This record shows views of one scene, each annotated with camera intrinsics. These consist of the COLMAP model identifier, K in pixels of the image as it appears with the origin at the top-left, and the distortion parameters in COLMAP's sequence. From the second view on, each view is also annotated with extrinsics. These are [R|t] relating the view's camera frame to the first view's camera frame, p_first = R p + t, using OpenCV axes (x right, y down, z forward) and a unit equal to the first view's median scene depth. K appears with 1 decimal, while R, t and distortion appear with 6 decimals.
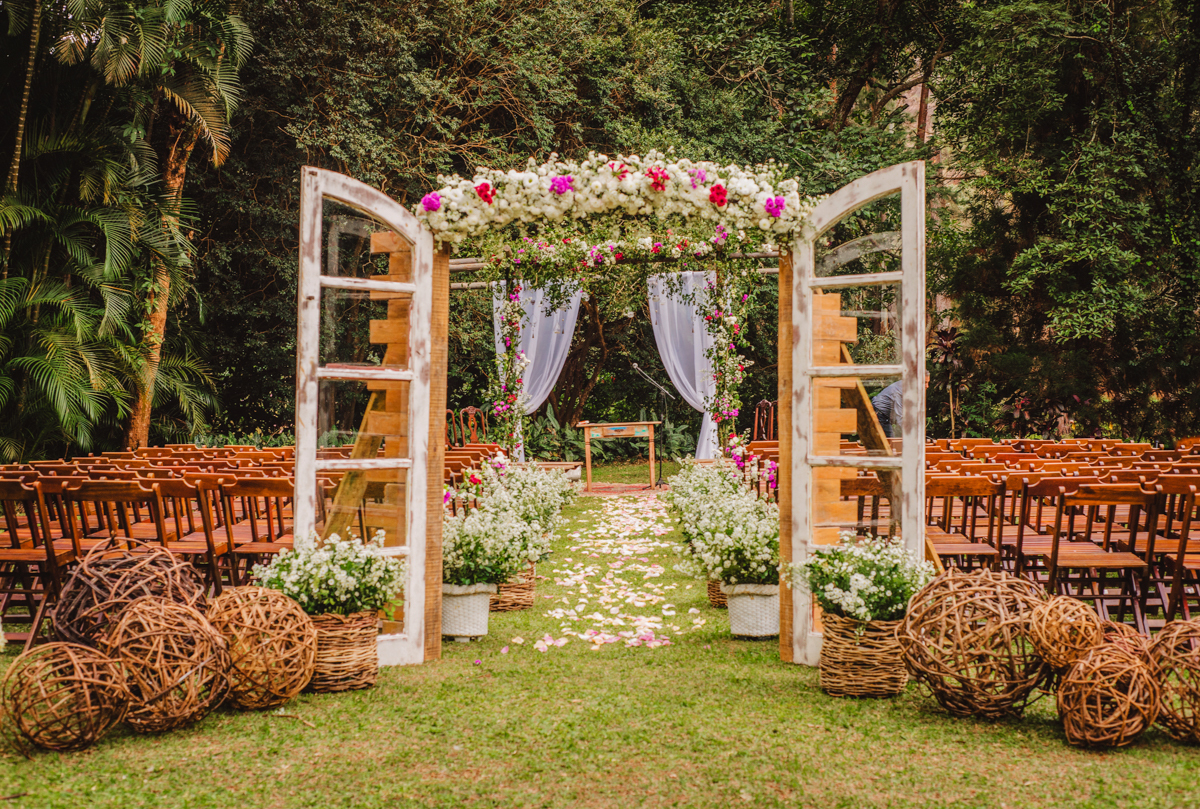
lens RADIAL K [[1685.3, 0, 599.5], [0, 1685.3, 398.9], [0, 0, 1]] dist [-0.026533, 0.000000]
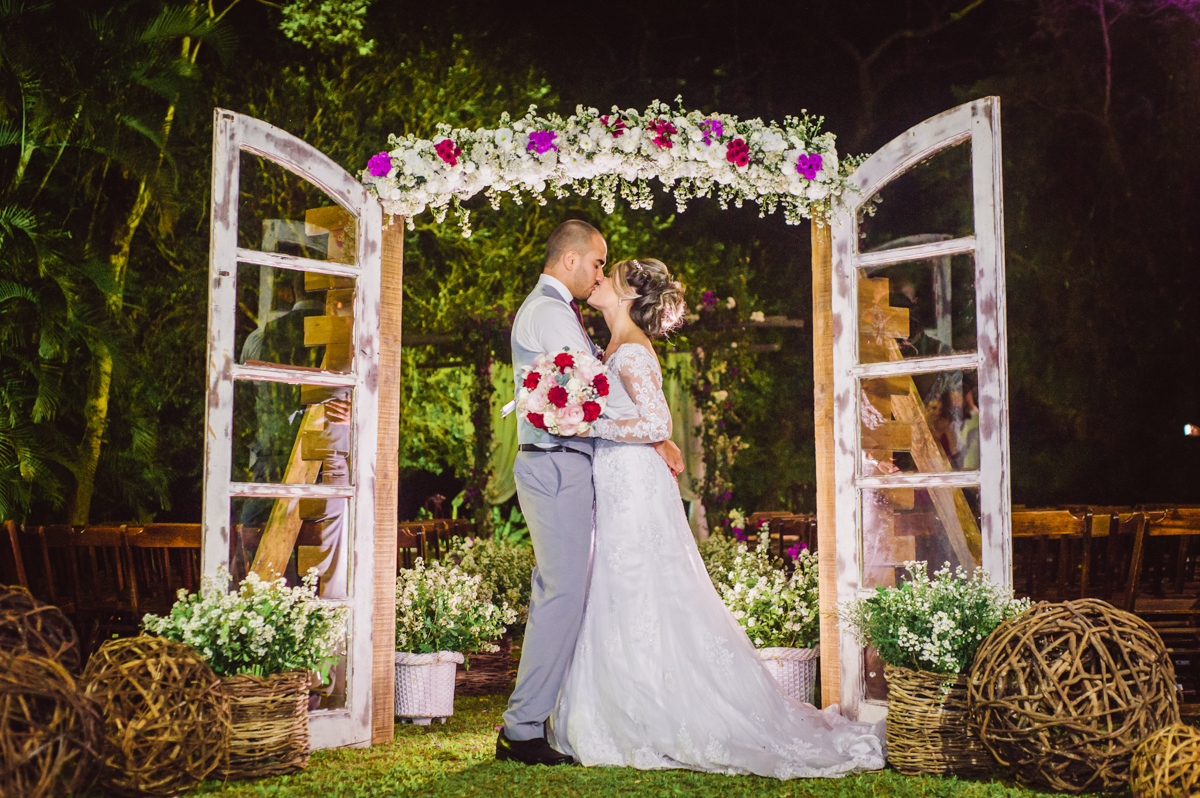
lens RADIAL K [[1718.4, 0, 605.0], [0, 1718.4, 409.4], [0, 0, 1]] dist [-0.033167, 0.000000]
pose [[0.999769, -0.008041, 0.019927, -0.009080], [0.009265, 0.998028, -0.062076, 0.045875], [-0.019389, 0.062247, 0.997872, 0.172340]]
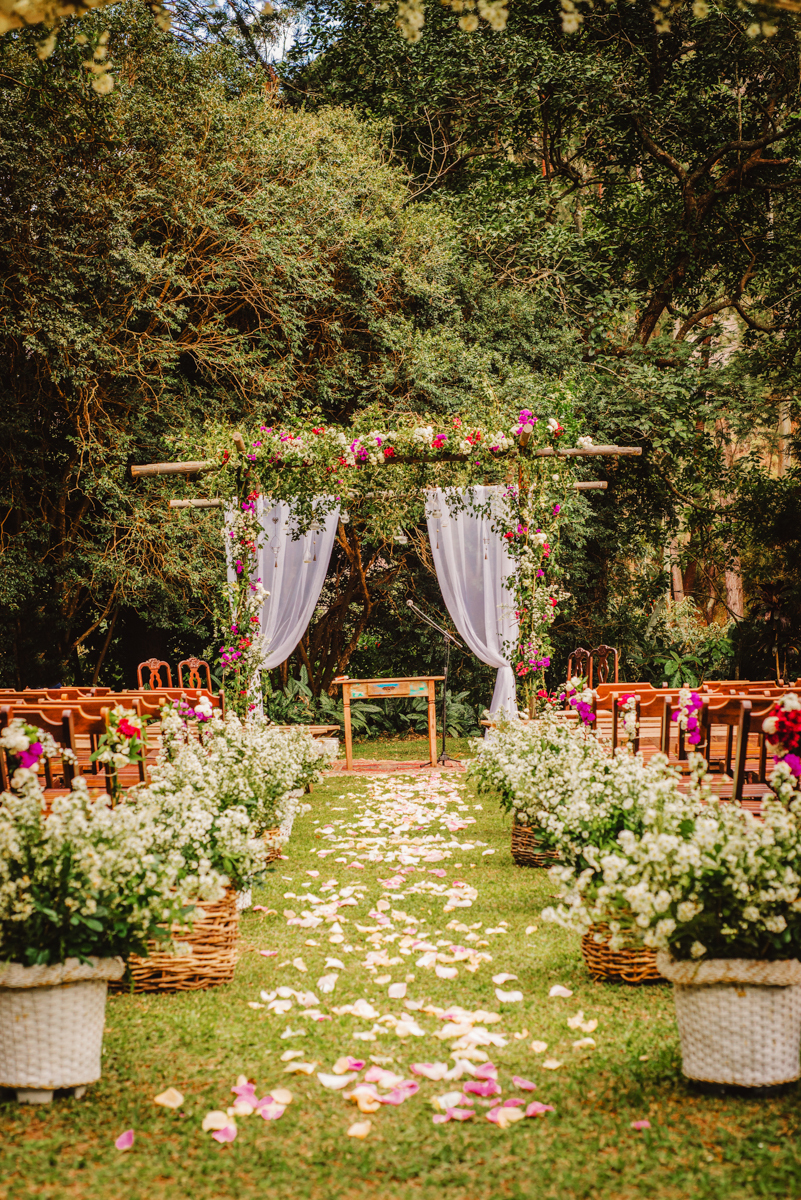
lens RADIAL K [[1750.1, 0, 390.9], [0, 1750.1, 589.5], [0, 0, 1]] dist [-0.013966, 0.000000]
pose [[0.999856, -0.000005, 0.016995, -0.001898], [0.000909, 0.998586, -0.053161, 0.042753], [-0.016970, 0.053169, 0.998441, 0.573073]]
